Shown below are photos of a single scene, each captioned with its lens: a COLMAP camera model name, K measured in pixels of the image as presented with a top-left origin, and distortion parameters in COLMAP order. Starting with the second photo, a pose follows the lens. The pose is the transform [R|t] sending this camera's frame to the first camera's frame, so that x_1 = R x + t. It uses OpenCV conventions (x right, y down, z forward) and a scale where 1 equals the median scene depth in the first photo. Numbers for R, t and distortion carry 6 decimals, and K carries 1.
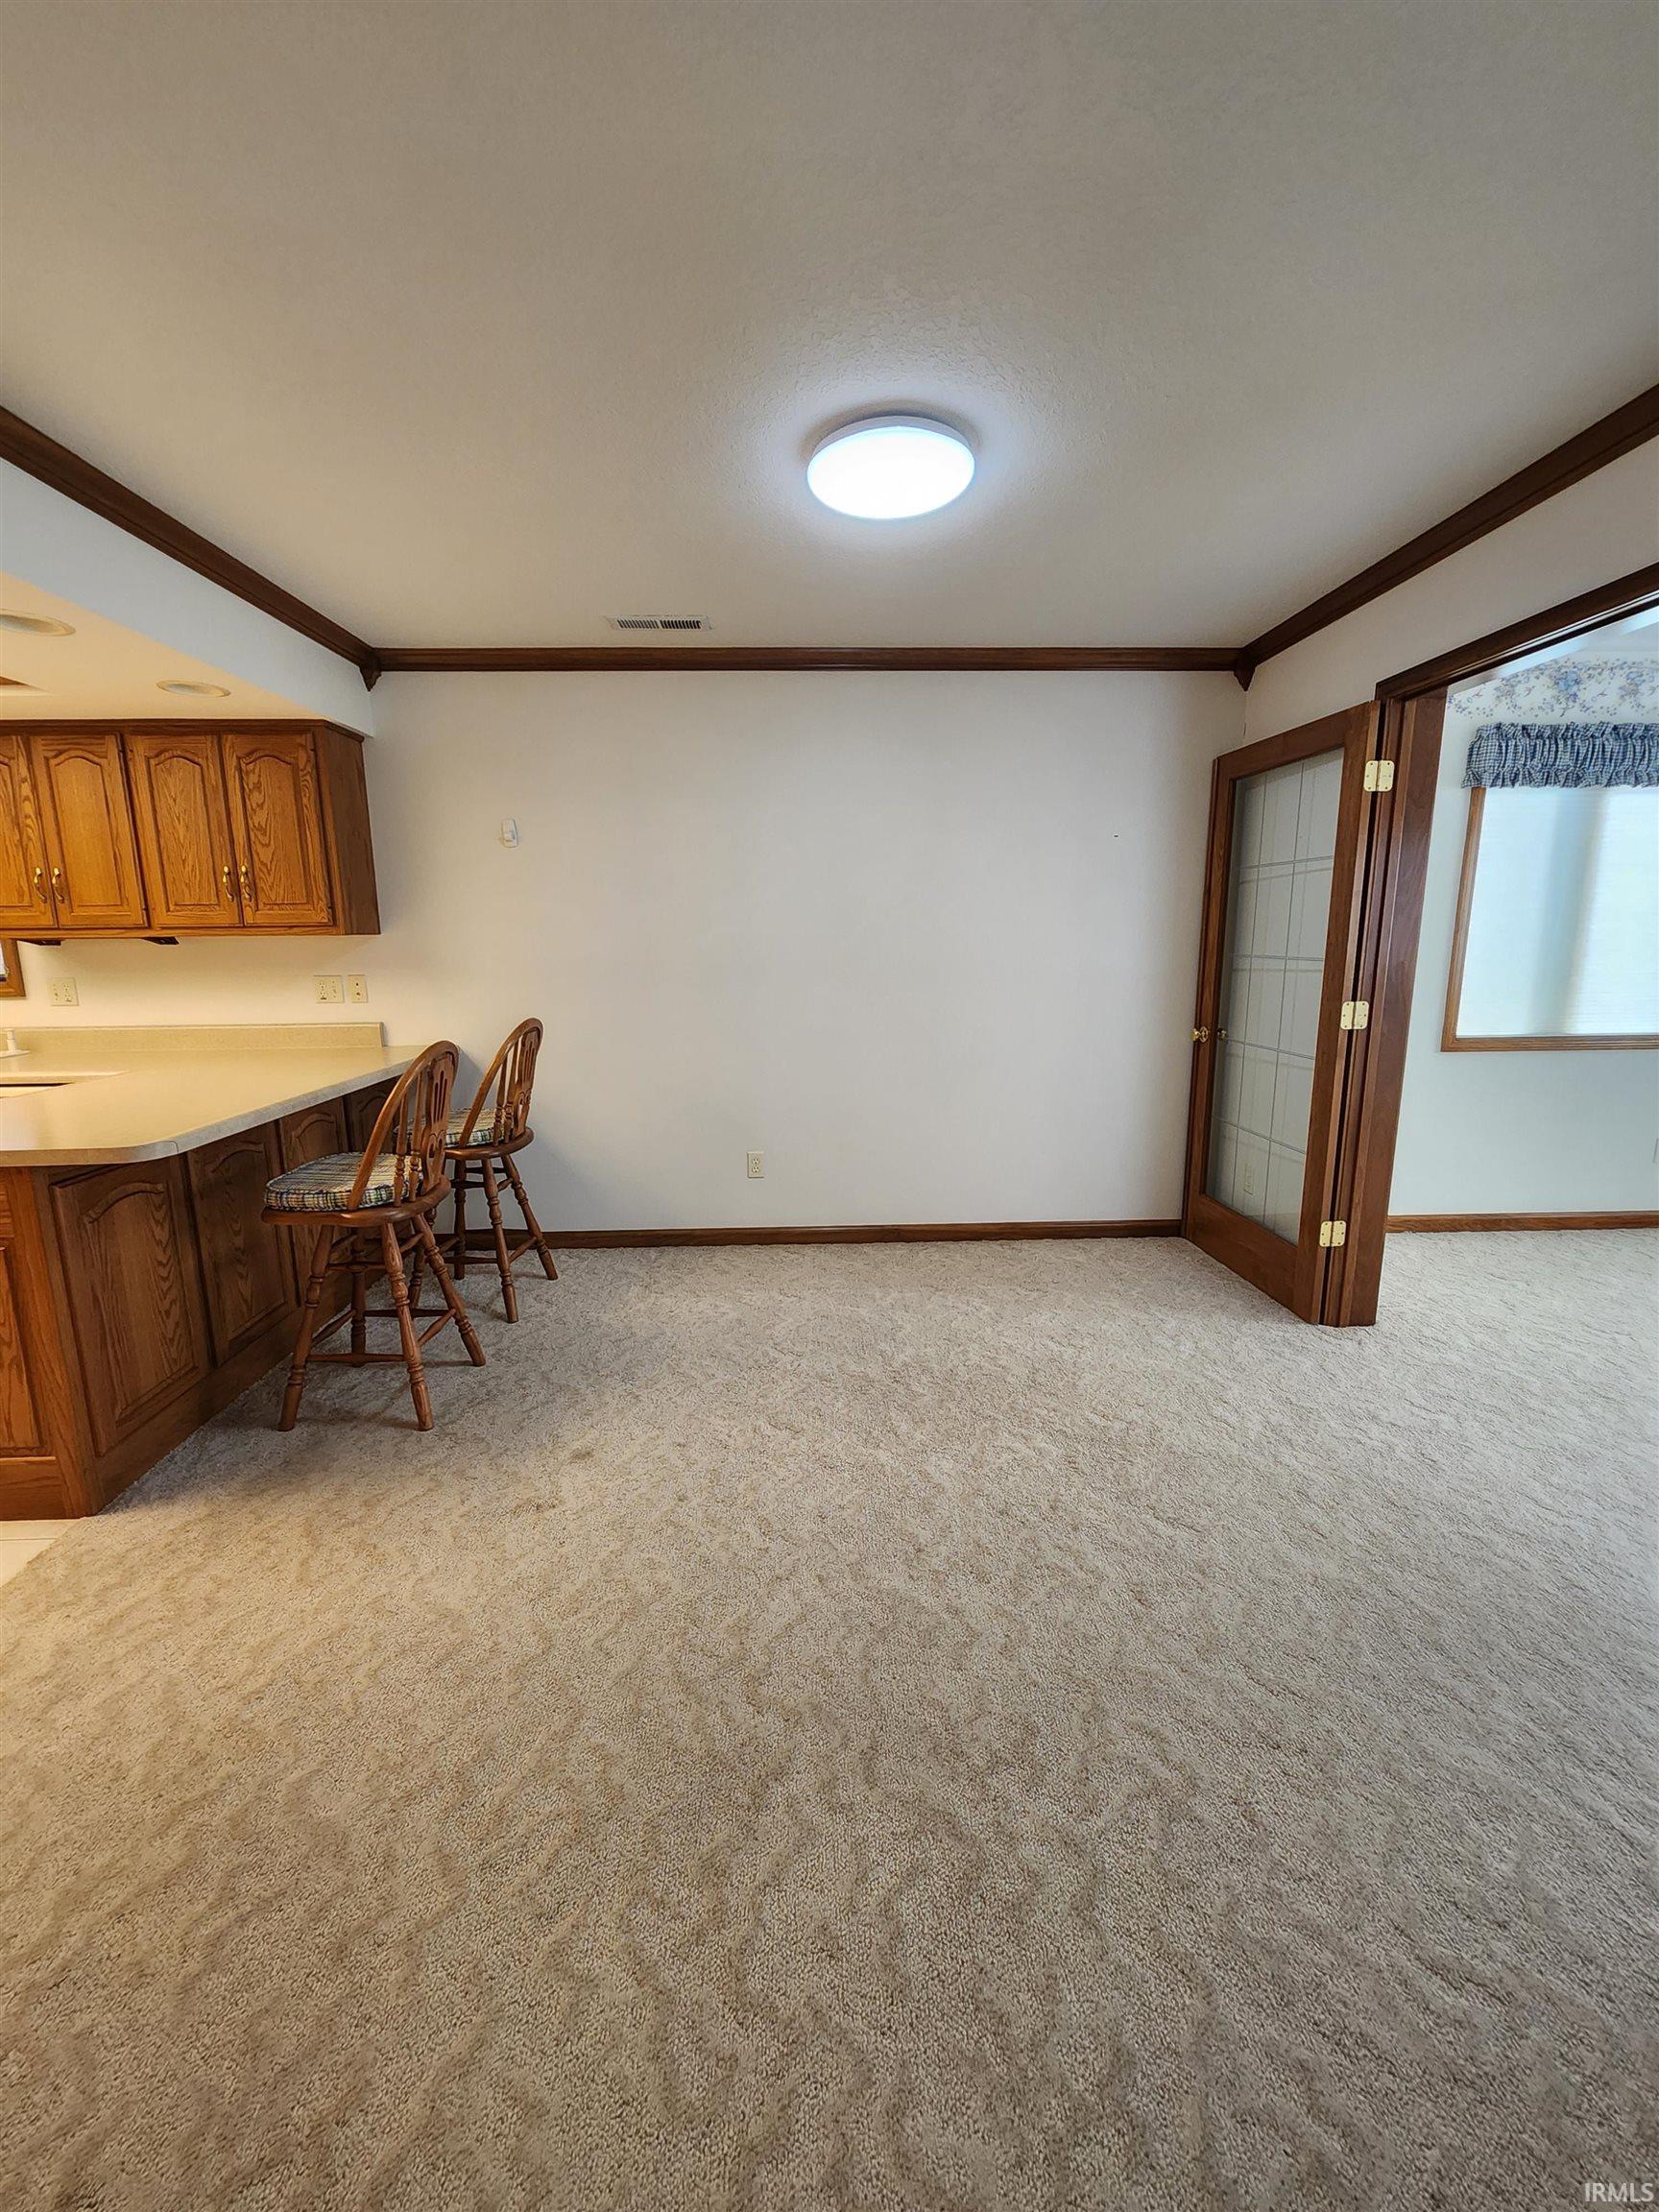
lens RADIAL K [[909.4, 0, 833.8], [0, 909.4, 1098.6], [0, 0, 1]] dist [0.000497, -0.000842]
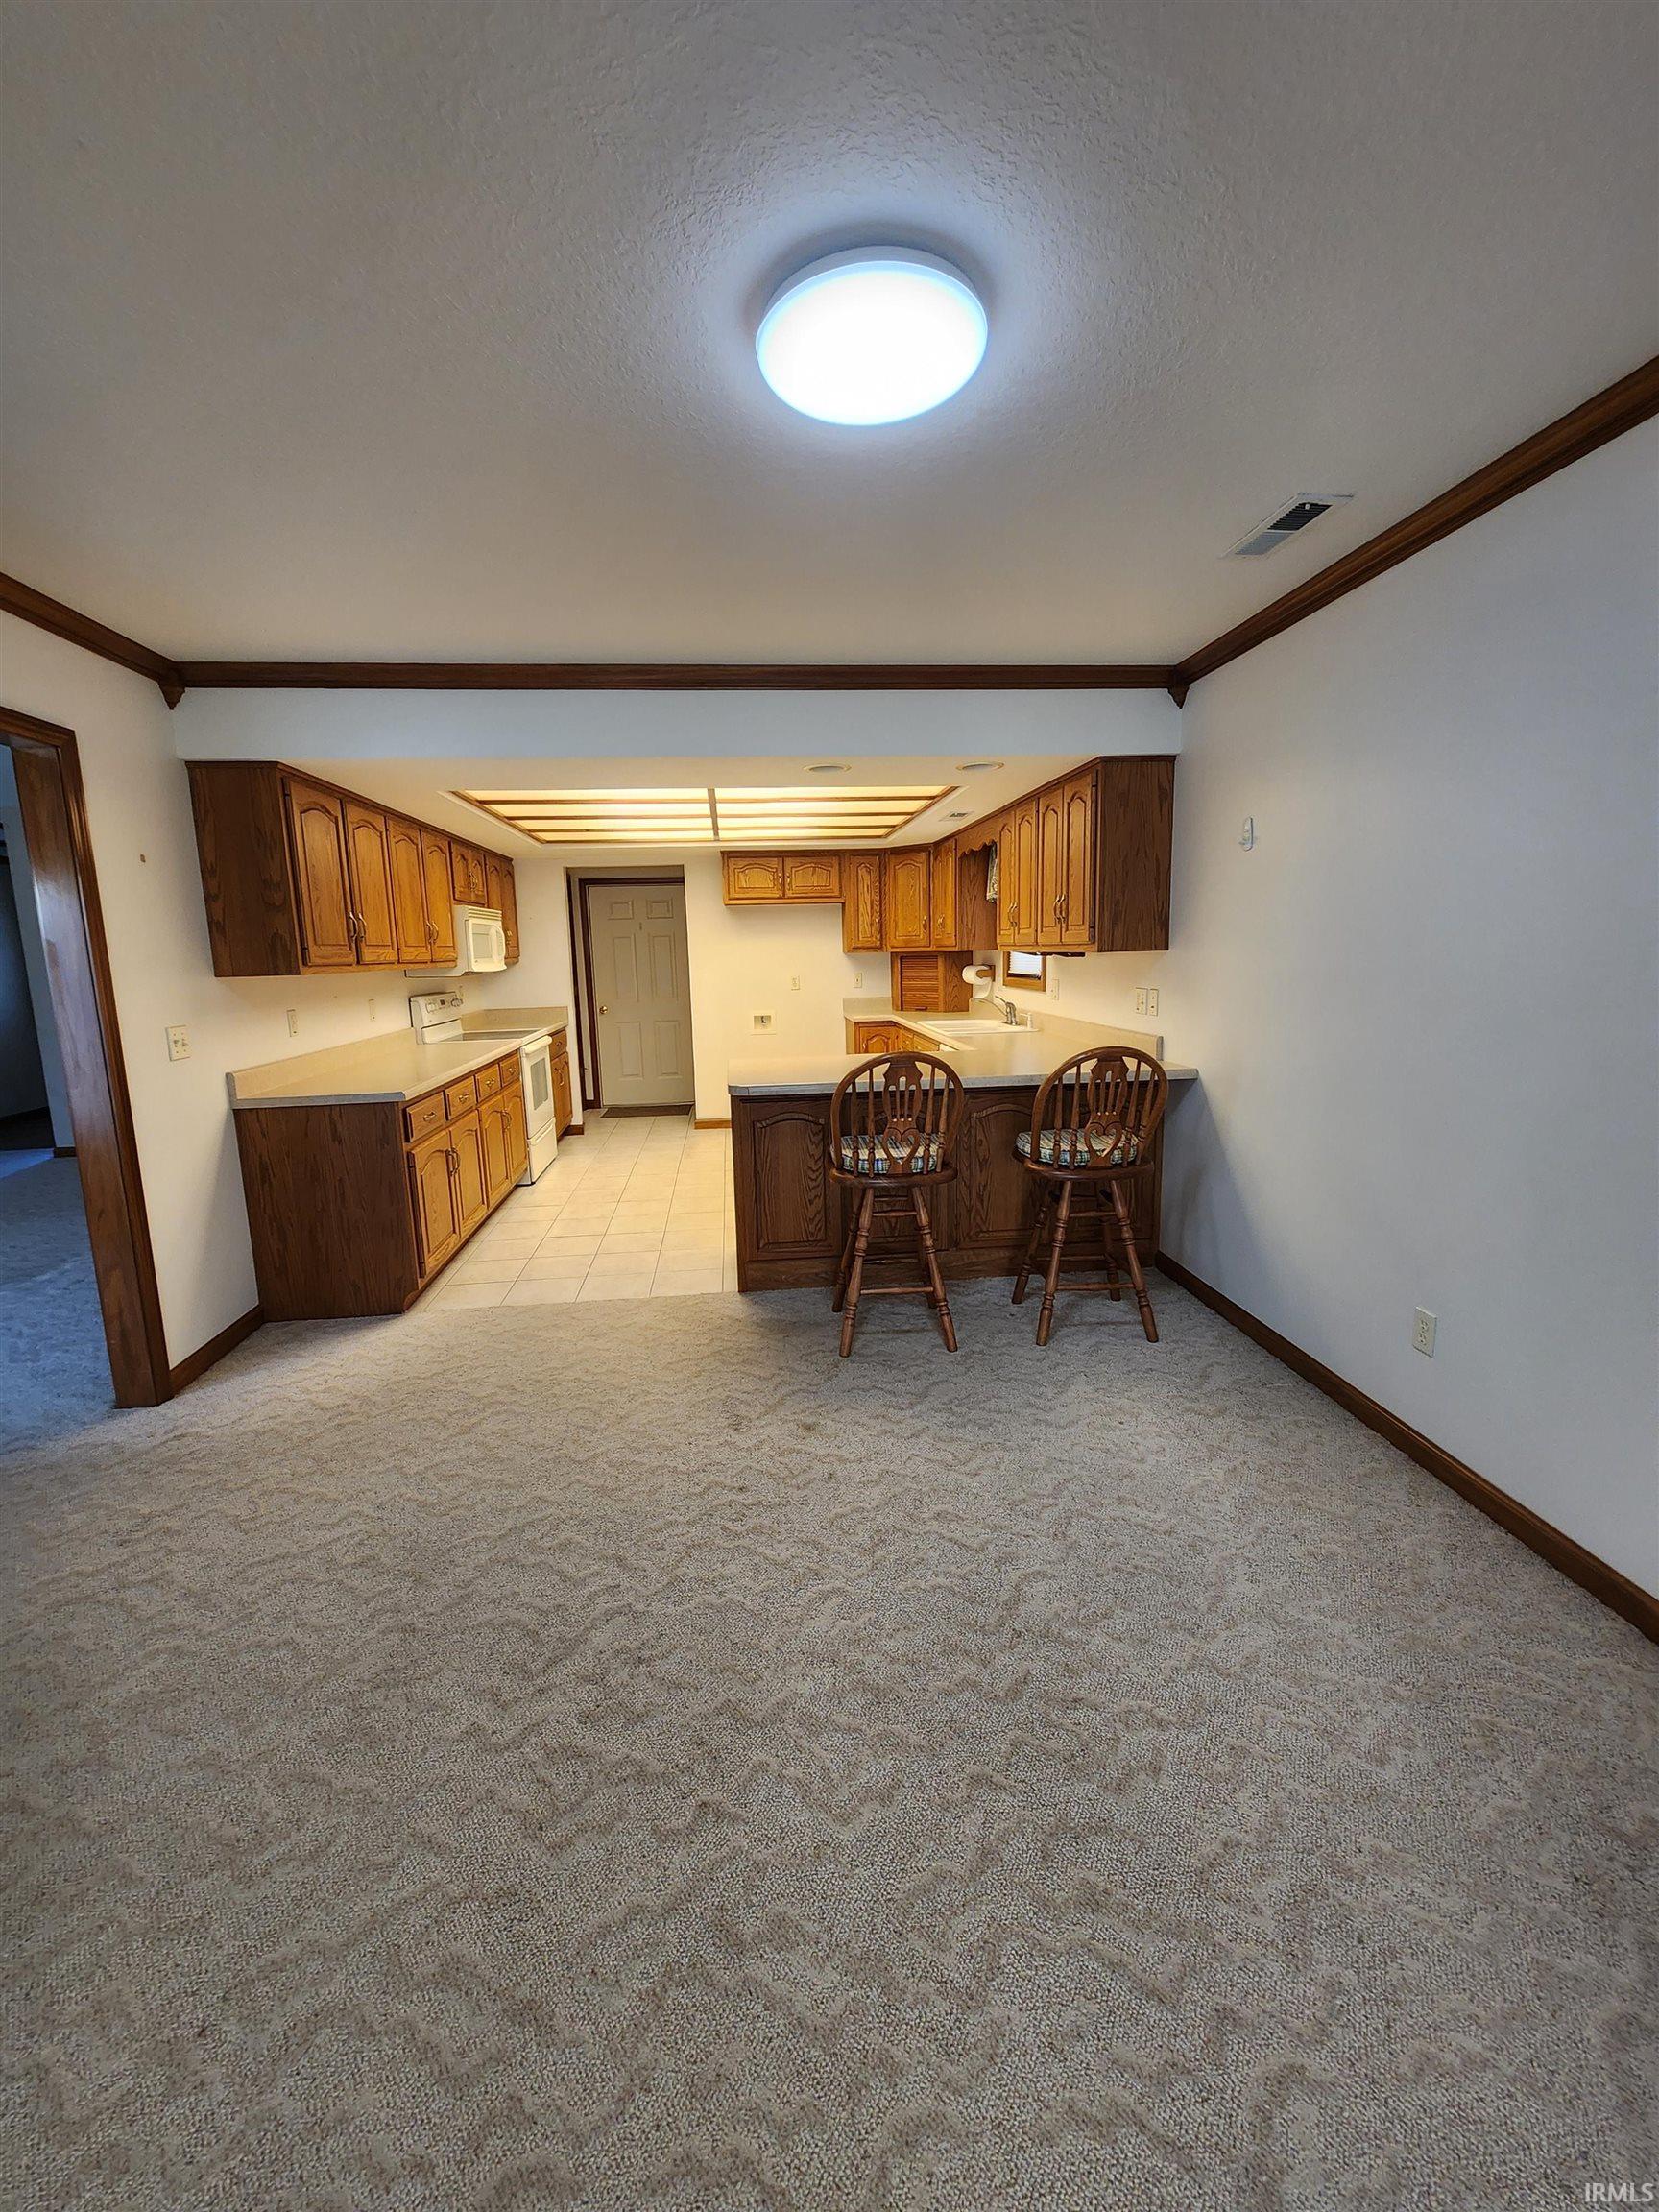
lens RADIAL K [[903.0, 0, 829.5], [0, 903.0, 1106.0], [0, 0, 1]] dist [-0.013992, 0.000184]
pose [[0.069639, 0.180133, -0.981174, 0.717862], [-0.163322, 0.972349, 0.166921, -0.176481], [0.984112, 0.148623, 0.097133, 0.828303]]
